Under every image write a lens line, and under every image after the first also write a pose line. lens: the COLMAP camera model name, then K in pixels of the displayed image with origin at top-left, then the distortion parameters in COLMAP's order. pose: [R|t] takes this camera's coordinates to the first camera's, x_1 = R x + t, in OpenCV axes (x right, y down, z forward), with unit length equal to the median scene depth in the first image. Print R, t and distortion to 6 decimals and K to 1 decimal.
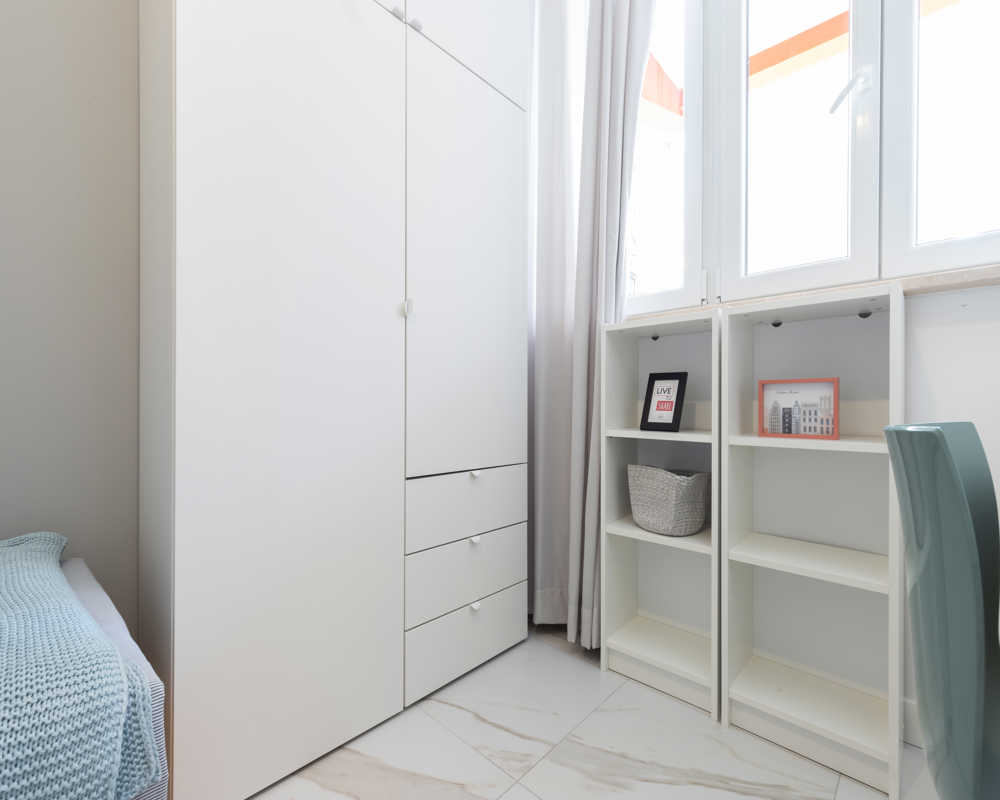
lens RADIAL K [[460.0, 0, 499.7], [0, 460.0, 408.3], [0, 0, 1]] dist [0.000637, 0.000673]
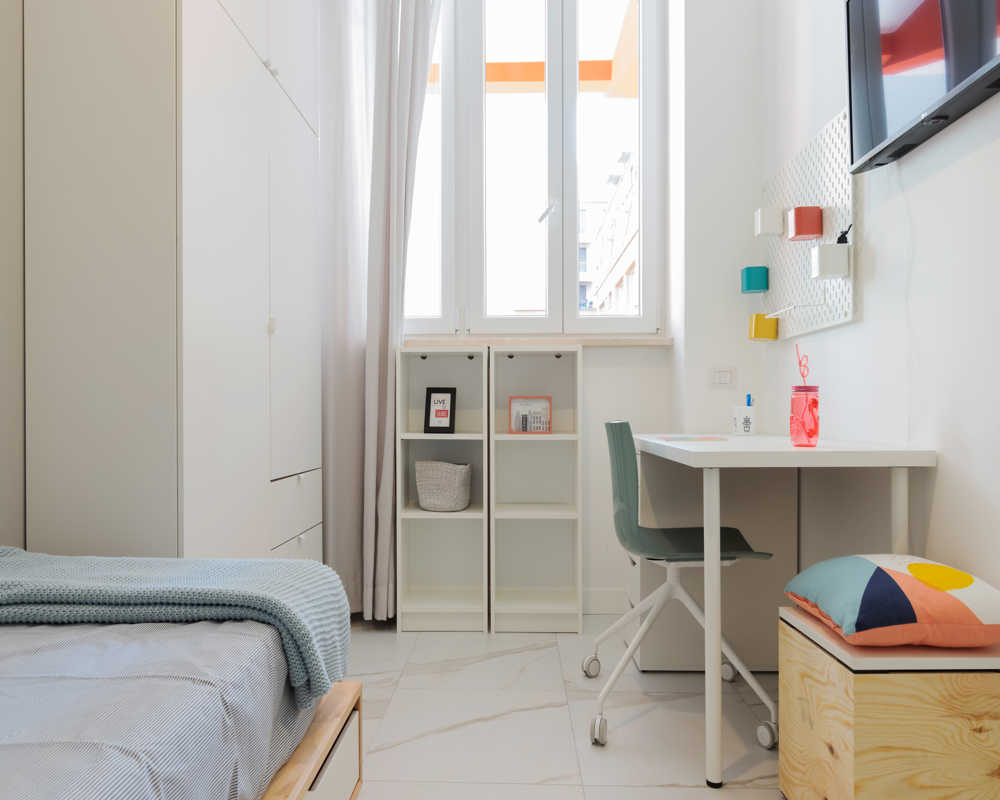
lens RADIAL K [[682.1, 0, 506.3], [0, 682.1, 408.9], [0, 0, 1]] dist [-0.050041, -0.002106]
pose [[0.730667, 0.000230, 0.682734, -0.910781], [0.006830, 0.999947, -0.007647, -0.002959], [-0.682700, 0.010251, 0.730627, -0.577543]]
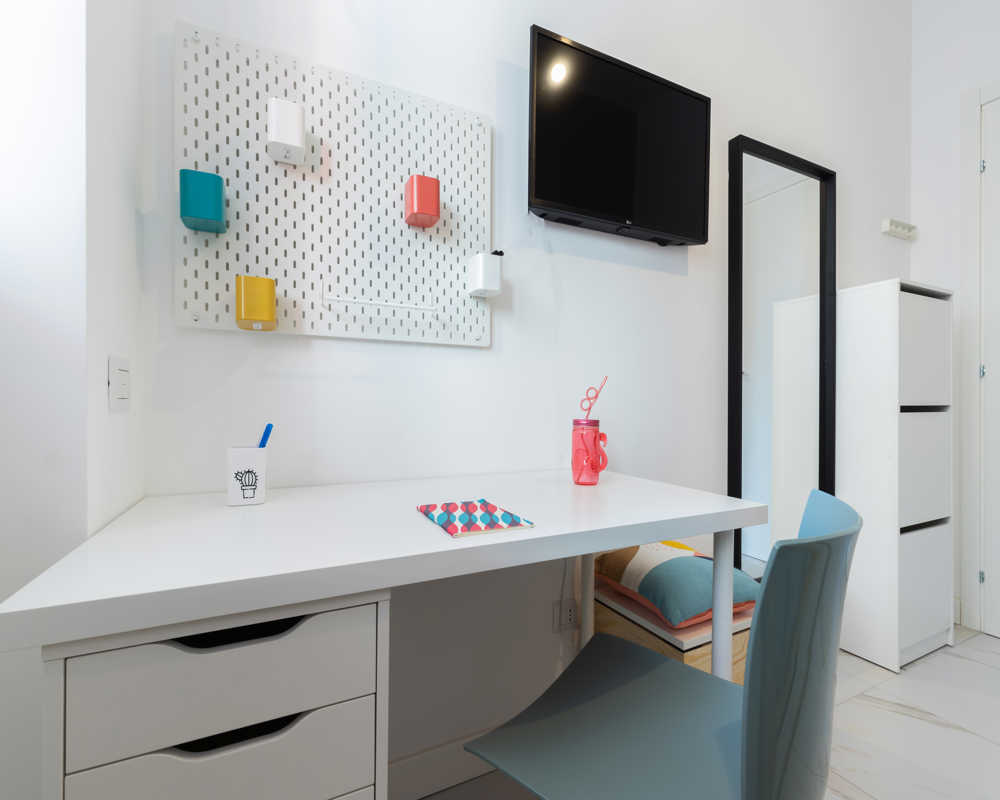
lens RADIAL K [[460.0, 0, 499.2], [0, 460.0, 400.2], [0, 0, 1]] dist [0.000637, 0.000673]
pose [[-0.938306, -0.005809, 0.345756, 0.307722], [-0.006217, 0.999981, -0.000071, -0.092102], [-0.345749, -0.002216, -0.938324, 0.879317]]
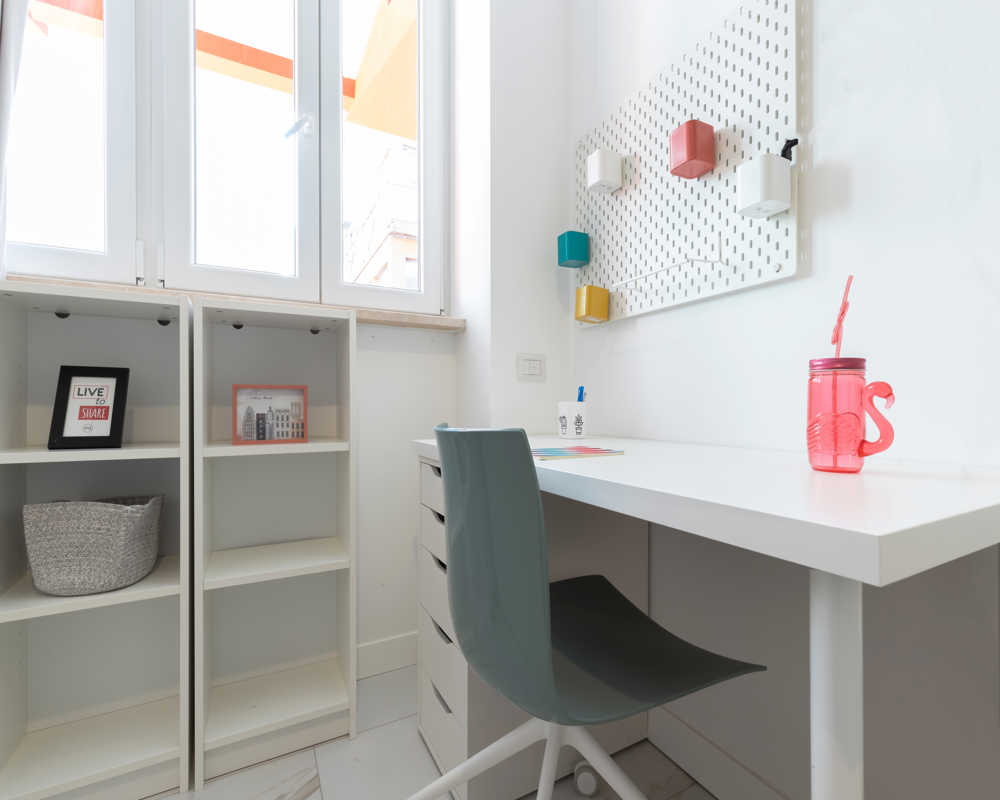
lens RADIAL K [[460.0, 0, 503.8], [0, 460.0, 407.2], [0, 0, 1]] dist [0.000637, 0.000673]
pose [[0.314519, 0.000726, 0.949251, -0.138576], [0.010188, 0.999940, -0.004140, -0.005197], [-0.949196, 0.010974, 0.314493, 0.186592]]
